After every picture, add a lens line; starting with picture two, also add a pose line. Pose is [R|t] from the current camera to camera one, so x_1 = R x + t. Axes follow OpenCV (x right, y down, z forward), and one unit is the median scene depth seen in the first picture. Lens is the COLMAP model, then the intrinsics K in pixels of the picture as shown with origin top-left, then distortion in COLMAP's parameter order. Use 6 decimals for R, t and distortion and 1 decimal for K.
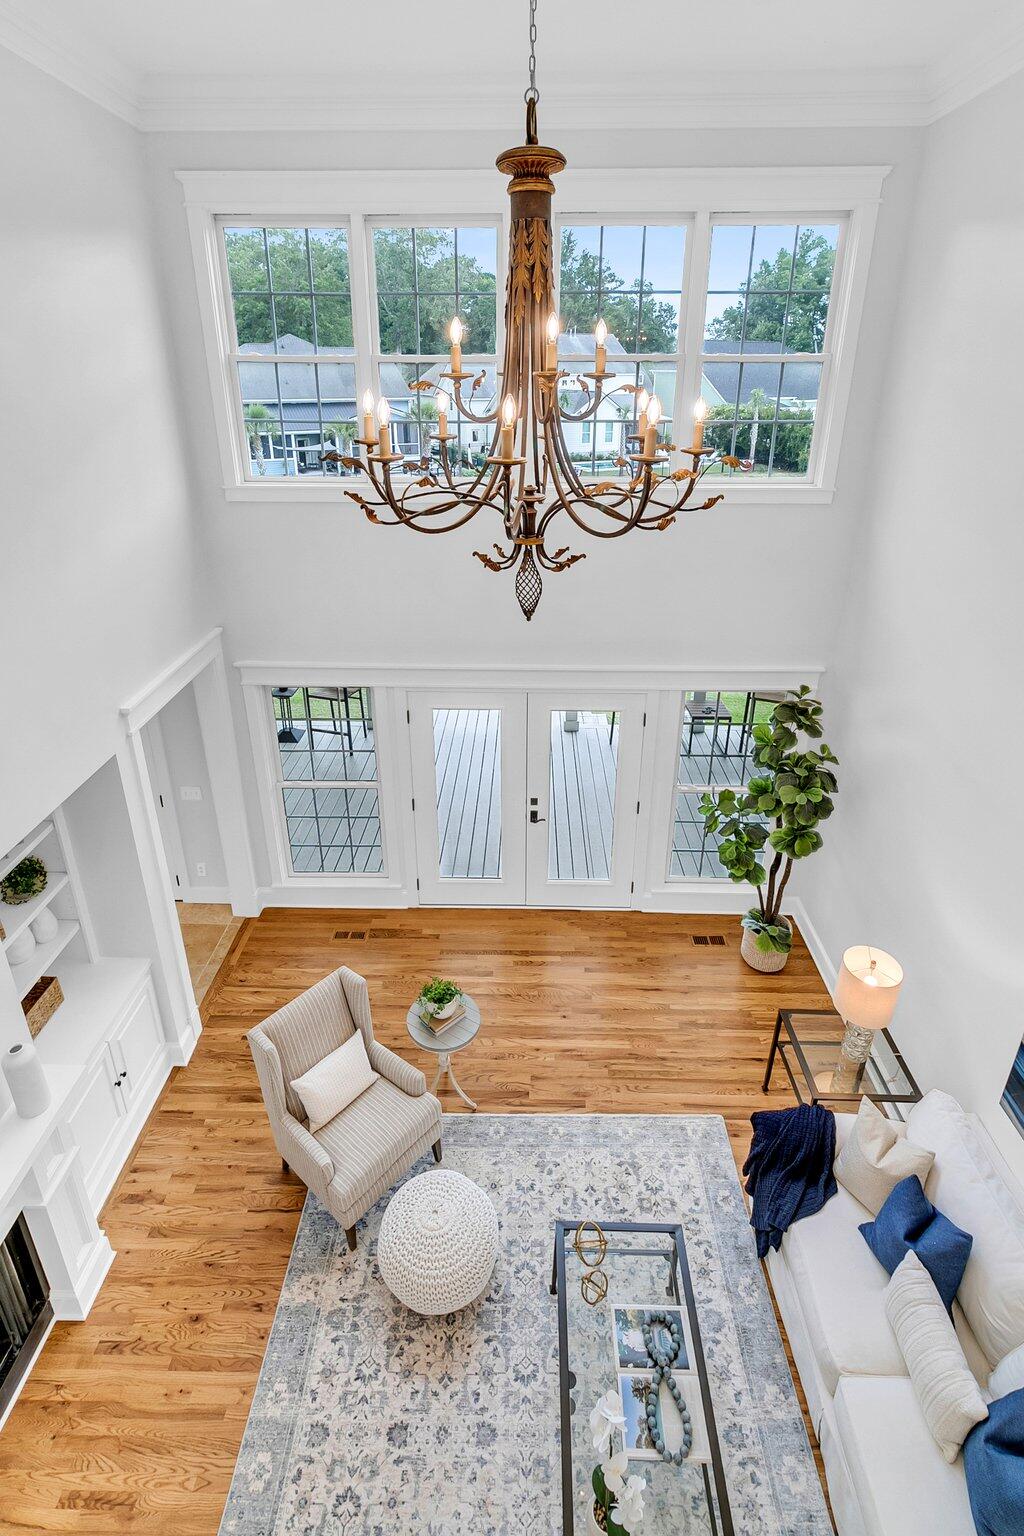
lens RADIAL K [[725.6, 0, 525.5], [0, 725.6, 703.8], [0, 0, 1]] dist [0.002763, 0.000264]
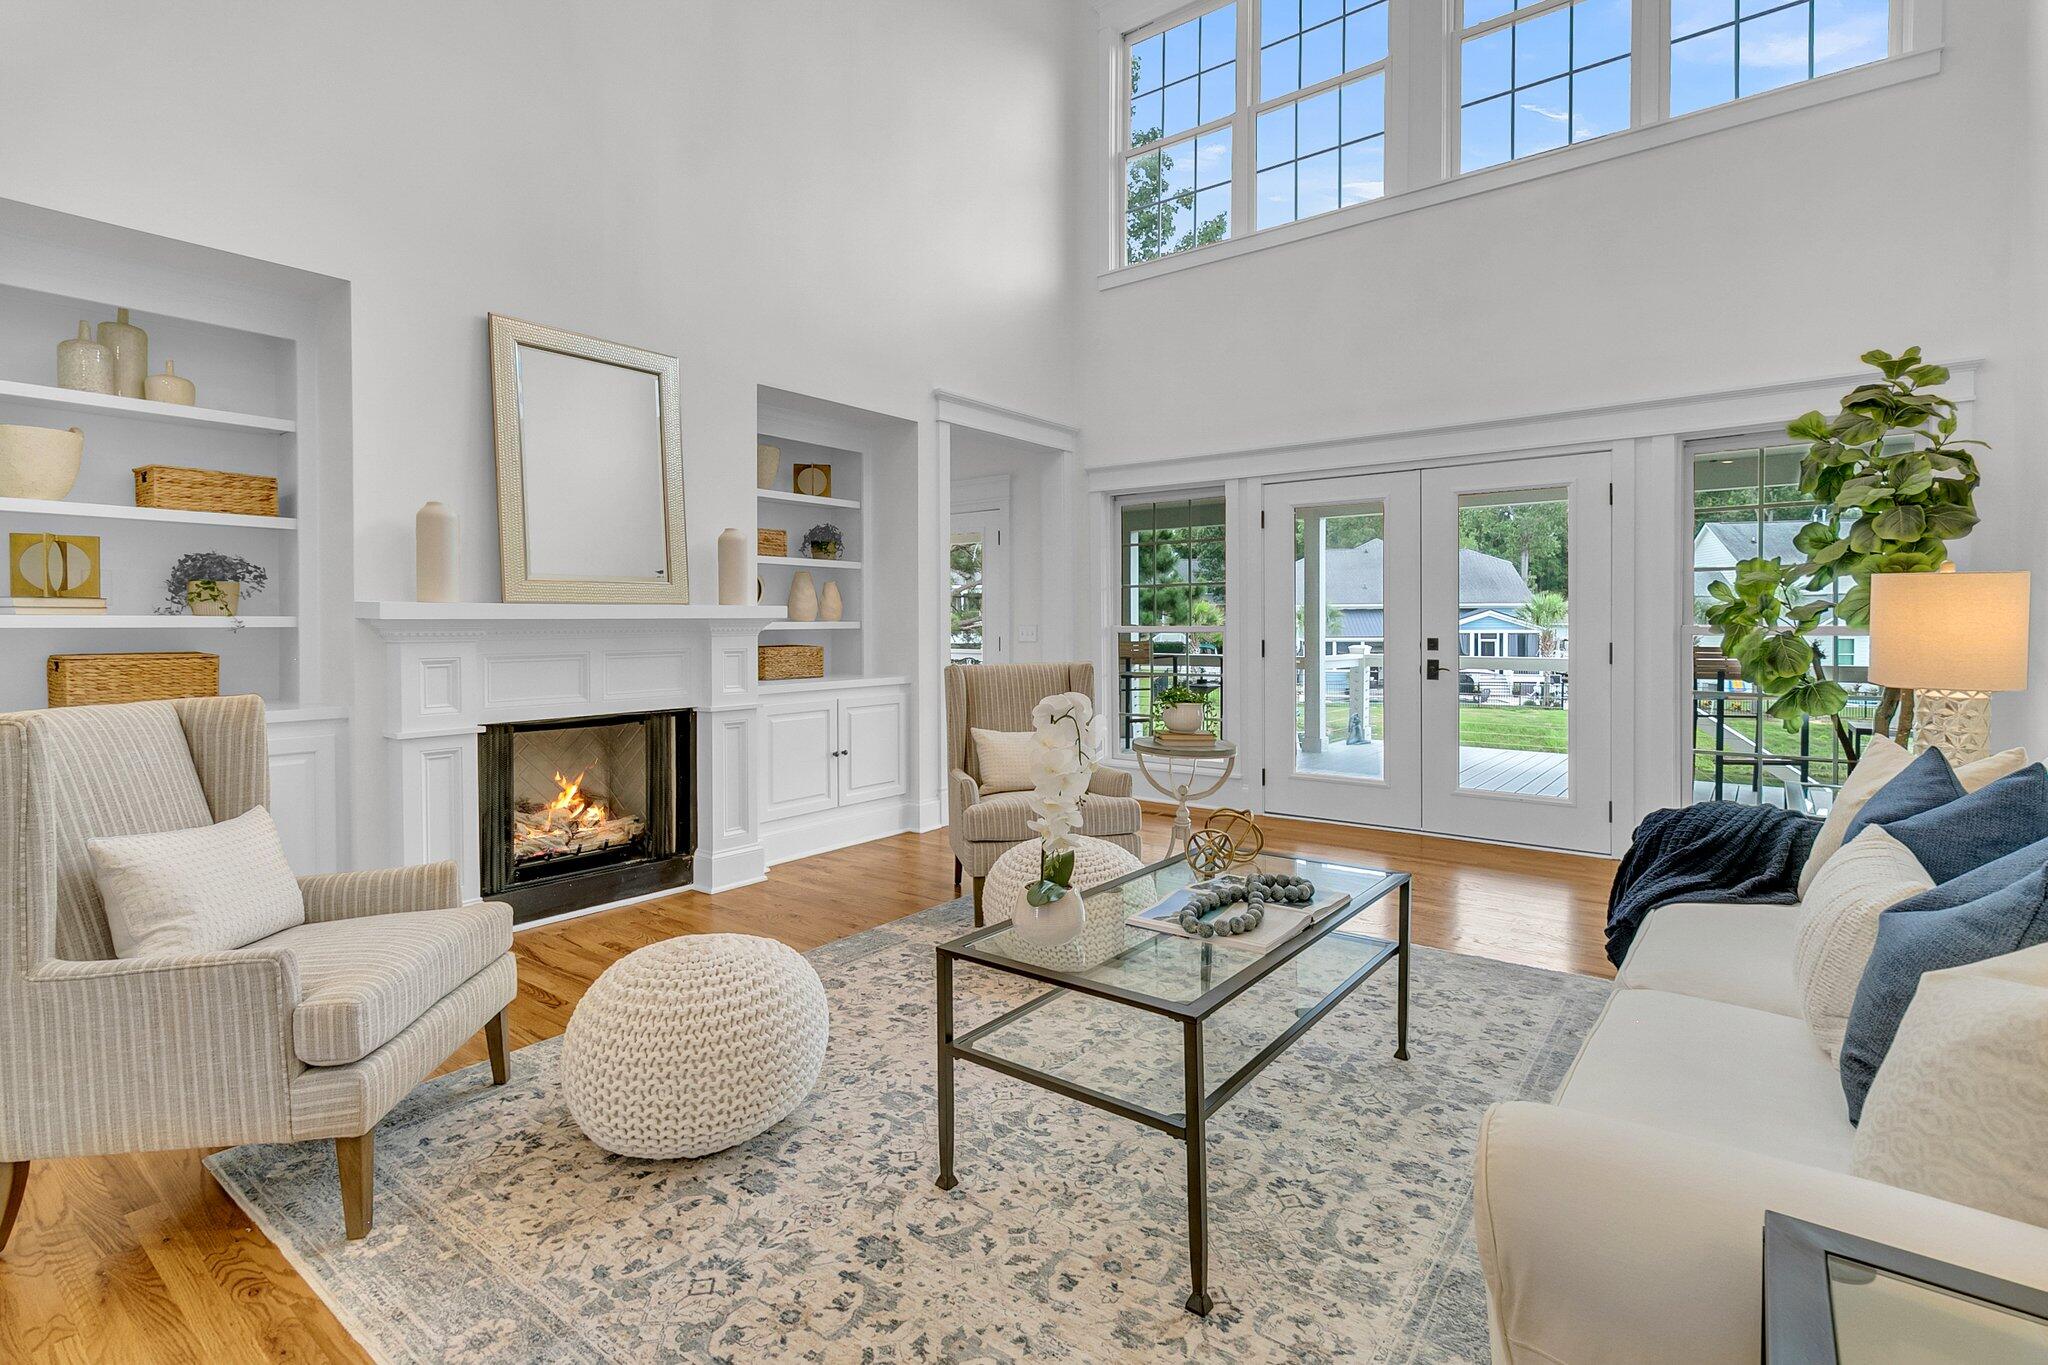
lens RADIAL K [[967.4, 0, 1030.9], [0, 967.4, 674.7], [0, 0, 1]] dist [0.002763, 0.000264]
pose [[0.803415, 0.020798, -0.595056, 0.396967], [-0.237528, 0.927619, -0.288277, 0.819568], [0.545989, 0.372948, 0.750203, 0.216167]]
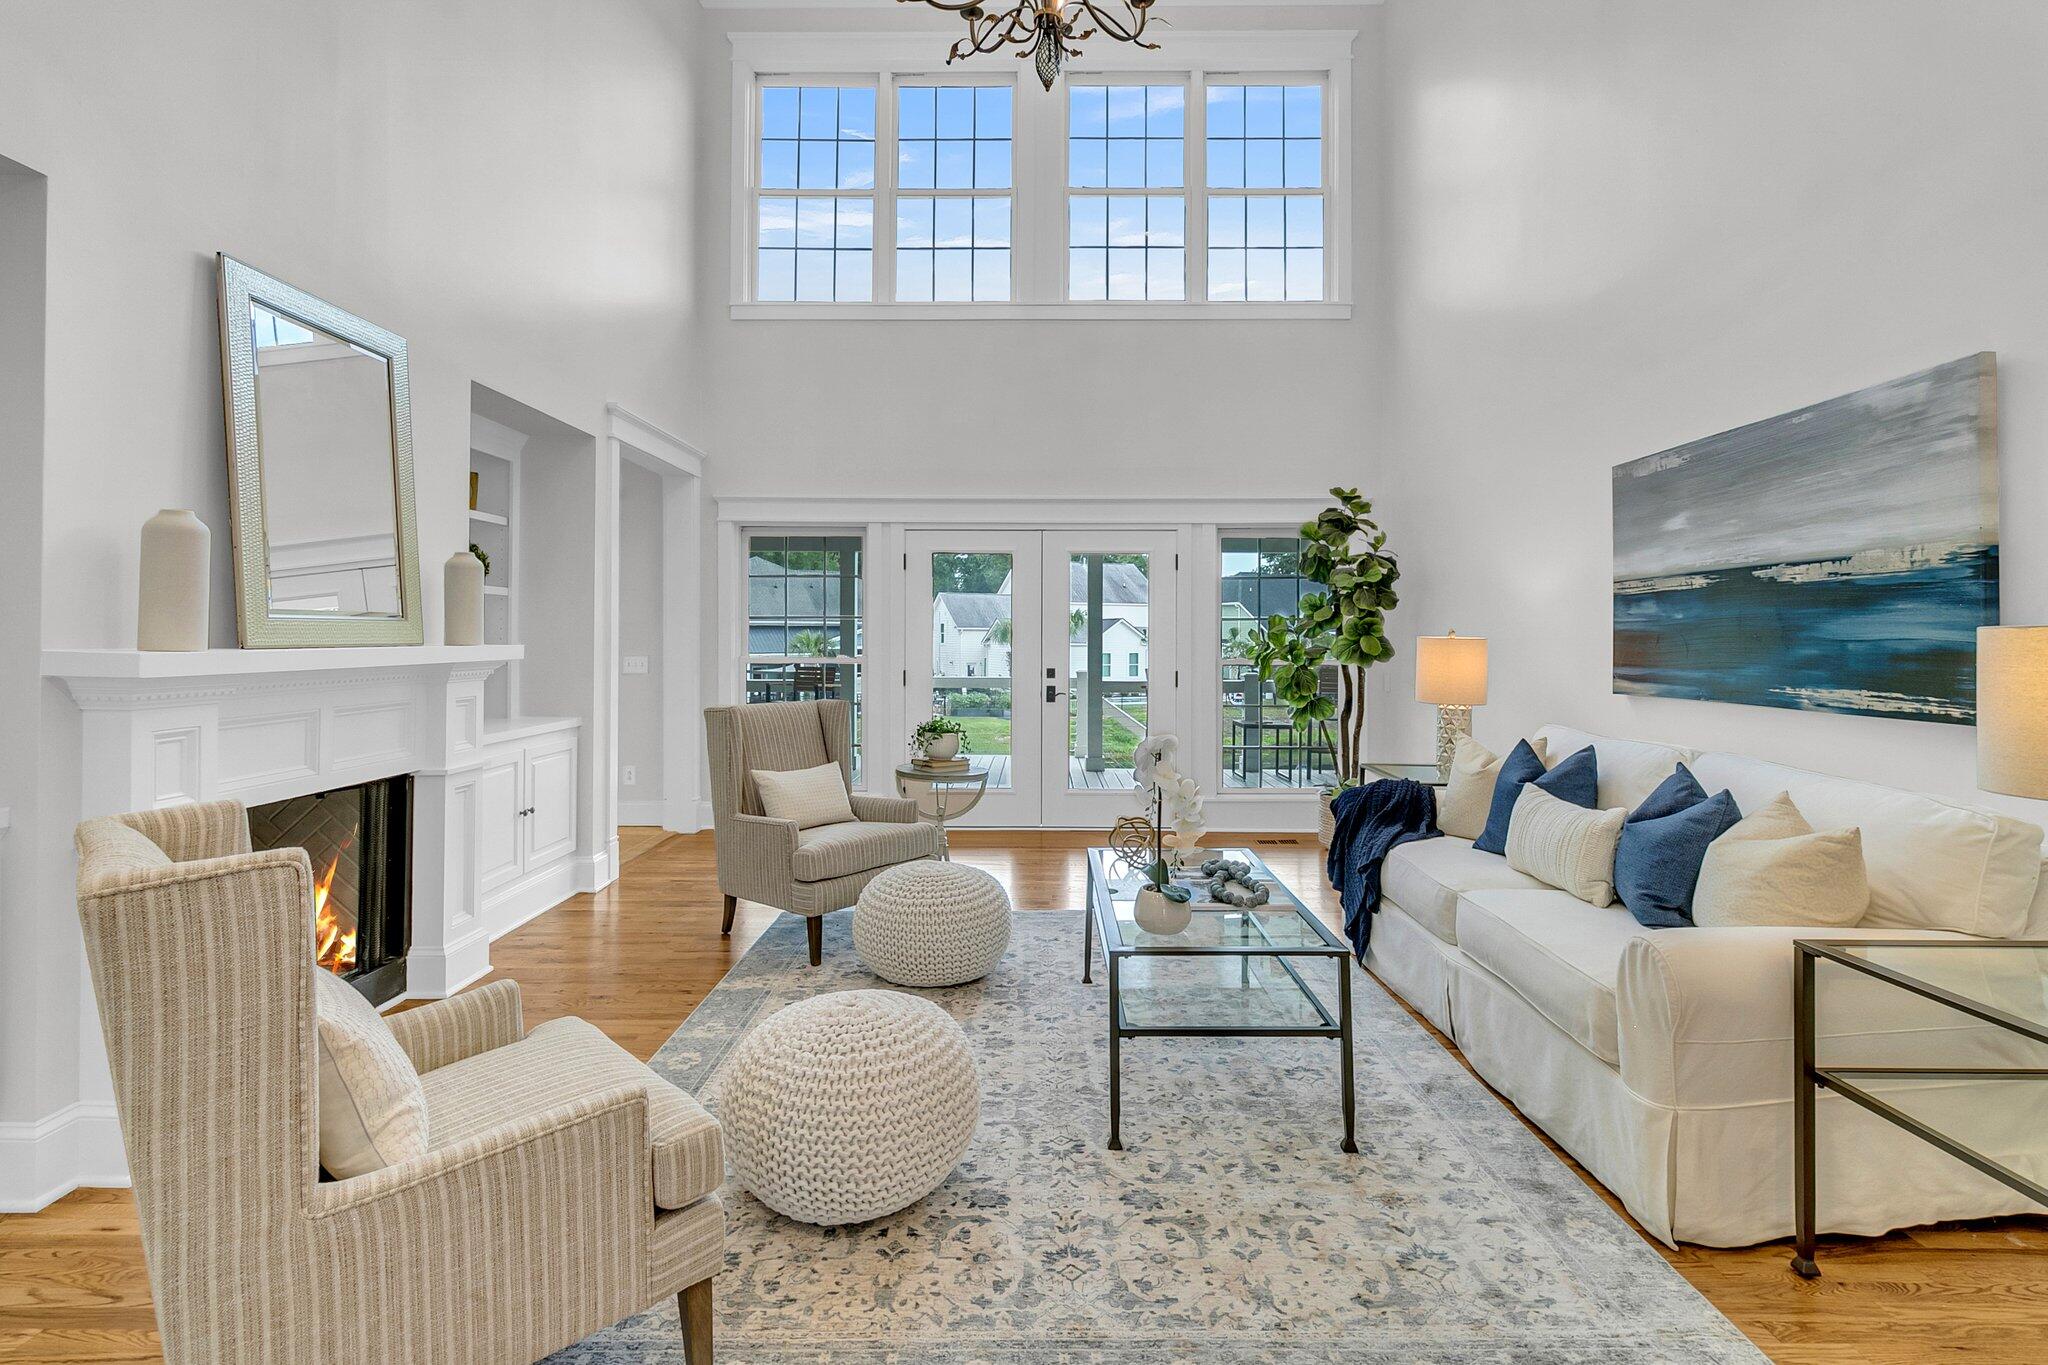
lens RADIAL K [[967.4, 0, 1047.2], [0, 967.4, 674.0], [0, 0, 1]] dist [0.002763, 0.000264]
pose [[0.999852, -0.004426, 0.016620, -0.017426], [0.010395, 0.925386, -0.378883, 0.891373], [-0.013703, 0.378999, 0.925295, -0.029092]]
